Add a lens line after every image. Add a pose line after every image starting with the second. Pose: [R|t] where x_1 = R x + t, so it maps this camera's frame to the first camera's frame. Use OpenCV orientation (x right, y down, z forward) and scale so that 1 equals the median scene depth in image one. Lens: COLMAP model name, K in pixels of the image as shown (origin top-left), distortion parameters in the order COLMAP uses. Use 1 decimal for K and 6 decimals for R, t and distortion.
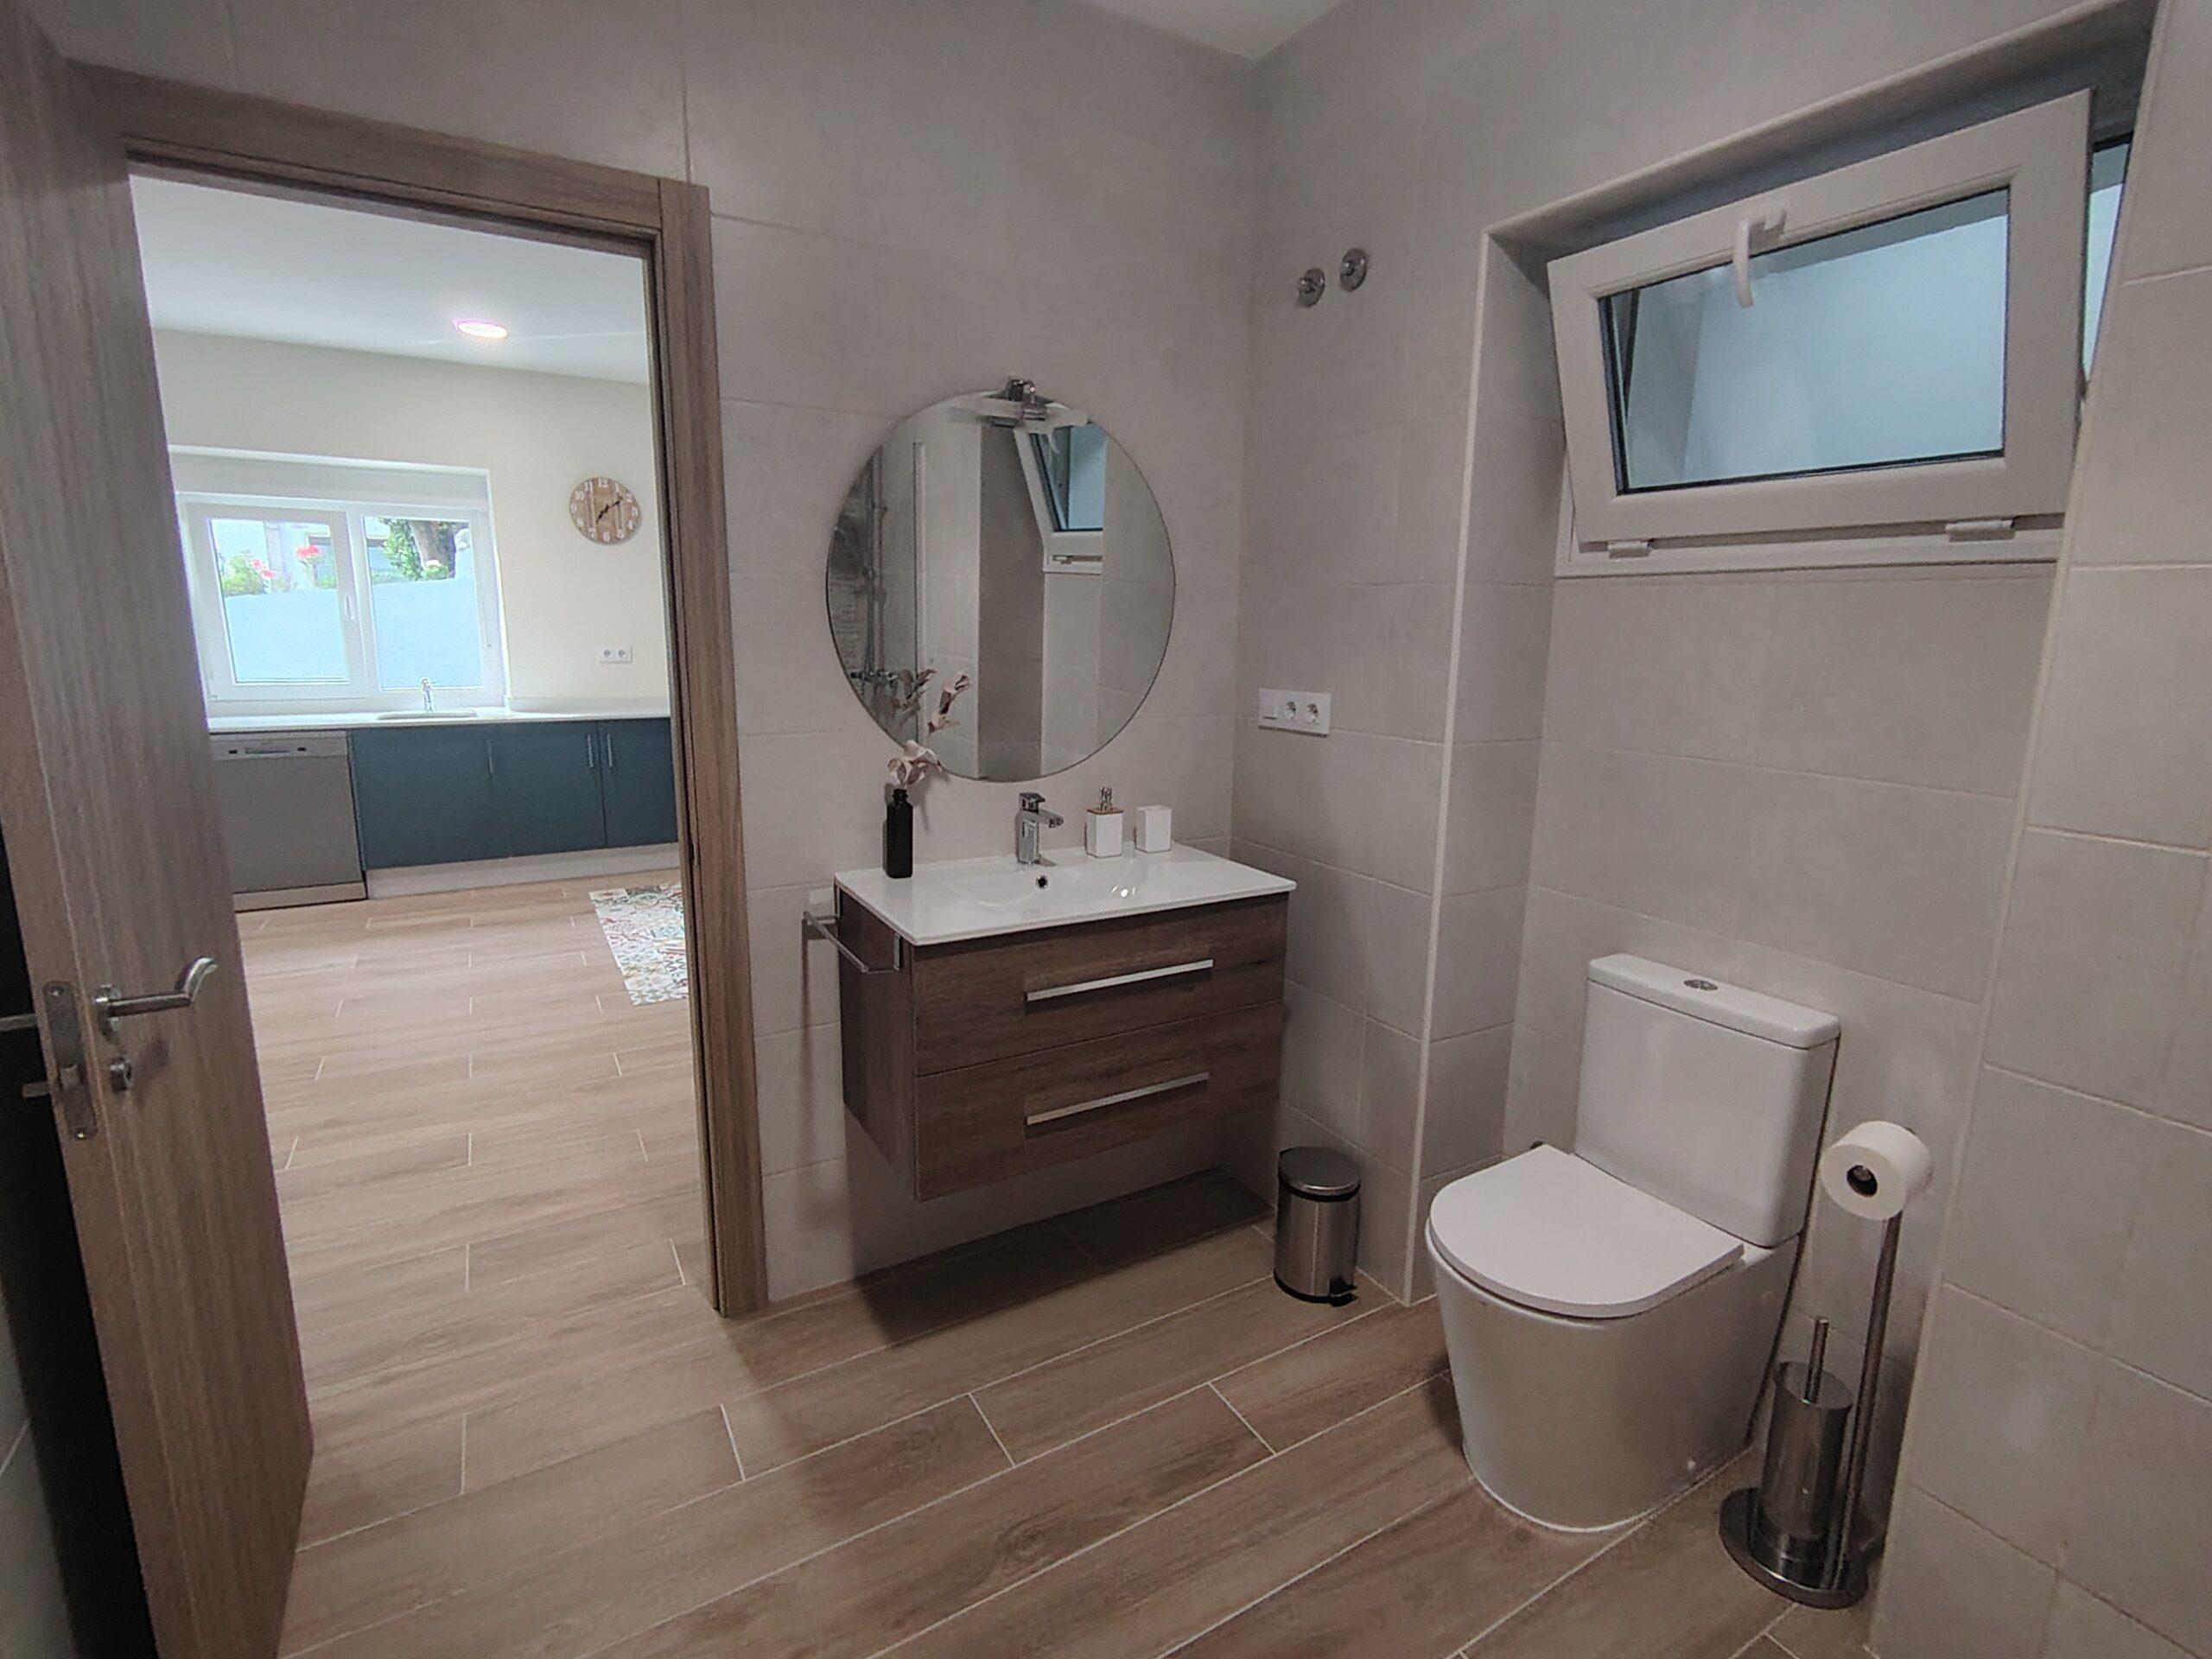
lens RADIAL K [[1059.3, 0, 1106.0], [0, 1059.3, 829.3], [0, 0, 1]] dist [0.001823, 0.000524]
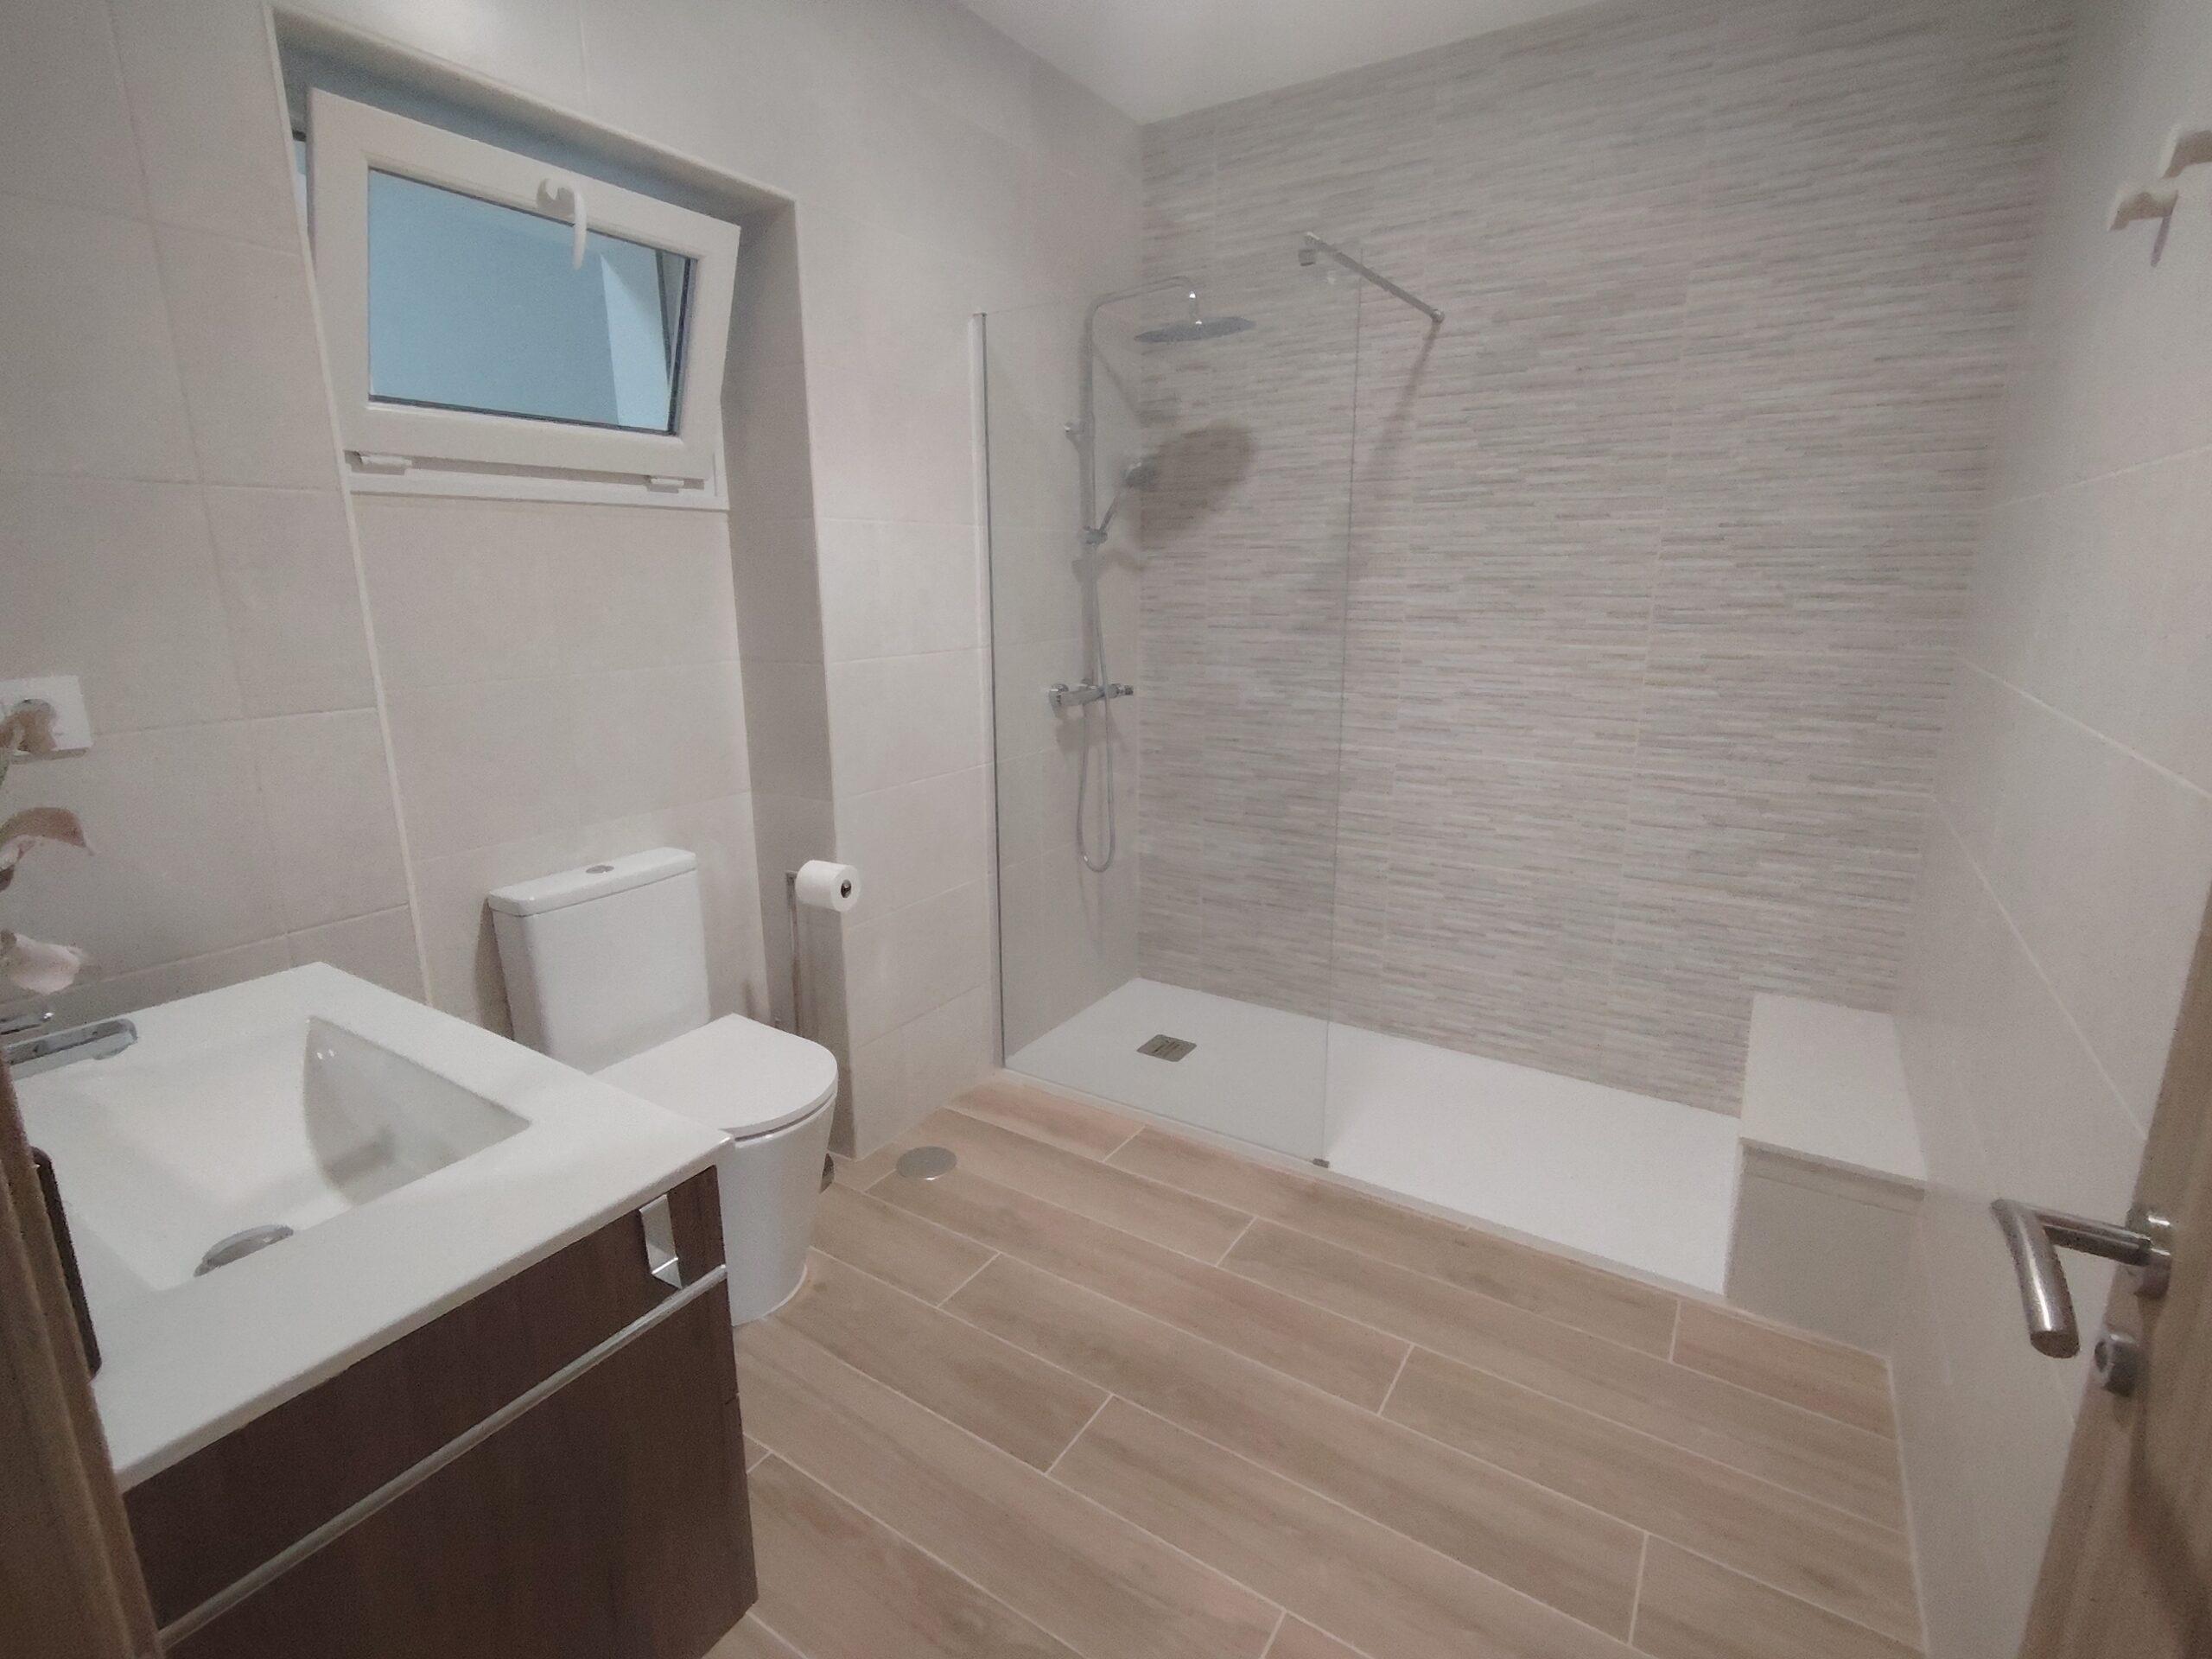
lens RADIAL K [[1059.3, 0, 1102.6], [0, 1059.3, 817.8], [0, 0, 1]] dist [0.001823, 0.000524]
pose [[-0.463273, -0.222525, 0.857823, -0.686016], [0.160284, 0.930960, 0.328060, -0.200661], [-0.871600, 0.289477, -0.395621, 1.000223]]
